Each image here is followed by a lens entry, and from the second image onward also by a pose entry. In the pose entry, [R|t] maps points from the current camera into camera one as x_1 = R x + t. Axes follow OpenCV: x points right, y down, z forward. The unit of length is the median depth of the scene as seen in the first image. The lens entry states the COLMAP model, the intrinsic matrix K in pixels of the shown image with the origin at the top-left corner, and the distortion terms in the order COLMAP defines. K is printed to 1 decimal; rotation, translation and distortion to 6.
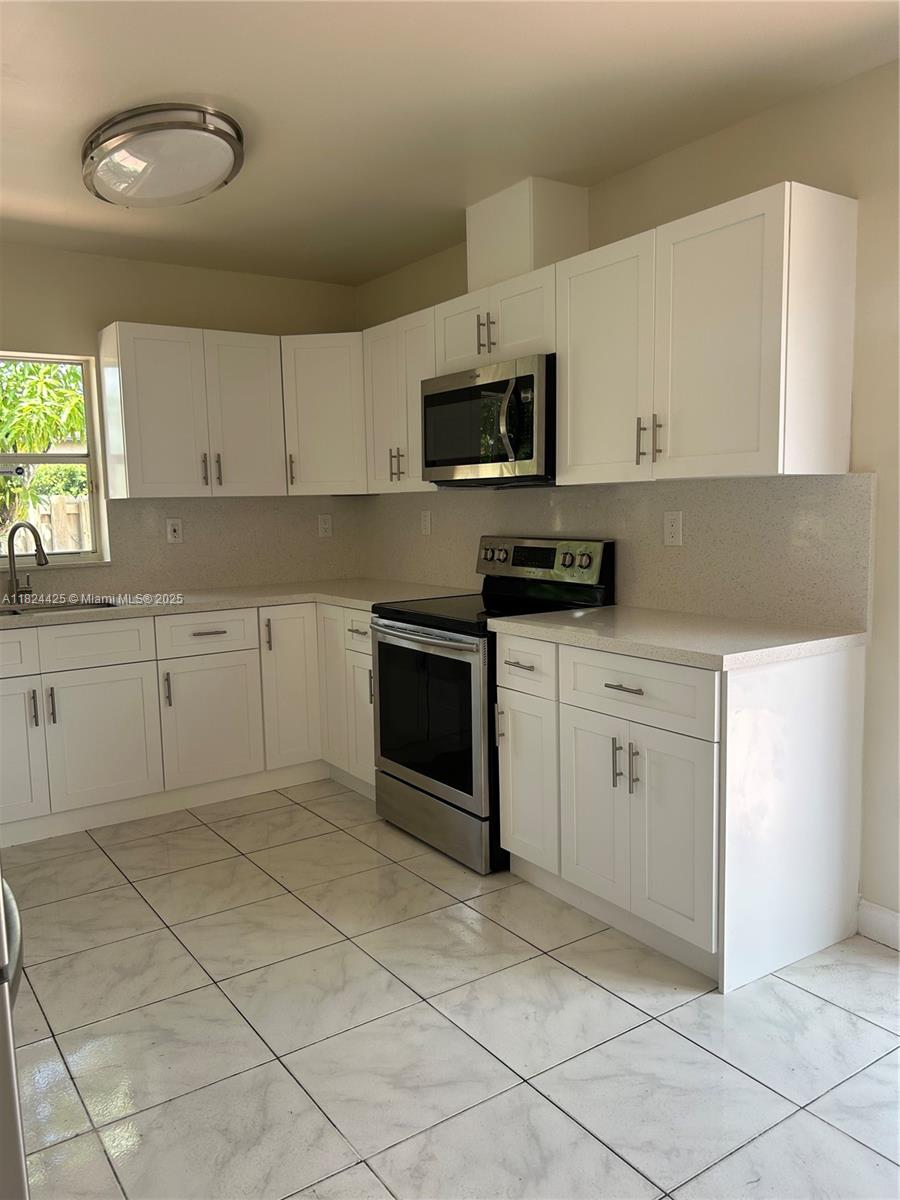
lens RADIAL K [[910.4, 0, 445.2], [0, 910.4, 599.0], [0, 0, 1]] dist [0.041893, -0.036581]
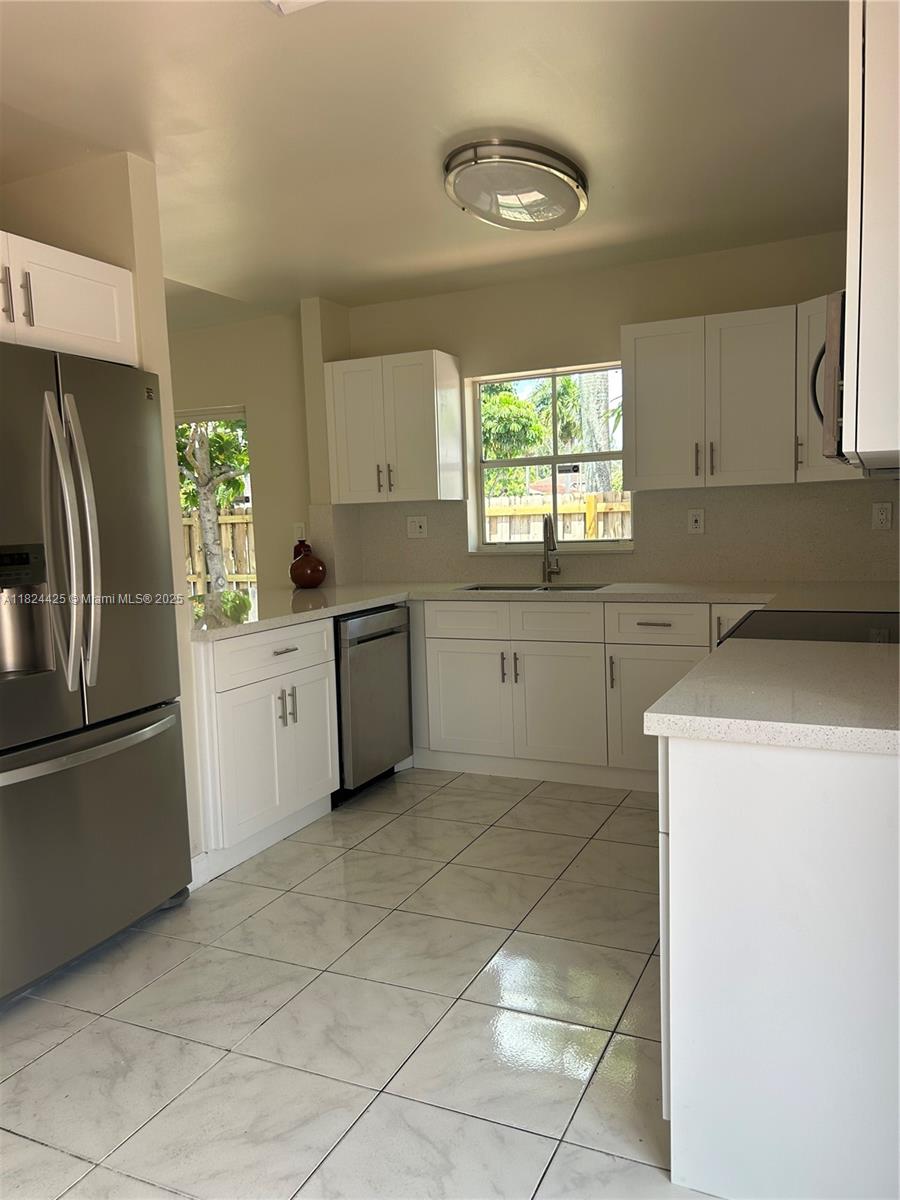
lens RADIAL K [[910.4, 0, 443.6], [0, 910.4, 603.6], [0, 0, 1]] dist [0.041893, -0.036581]
pose [[0.501320, 0.090835, -0.860481, 0.521775], [-0.066387, 0.995581, 0.066420, -0.039202], [0.862711, 0.023827, 0.505135, 0.307205]]
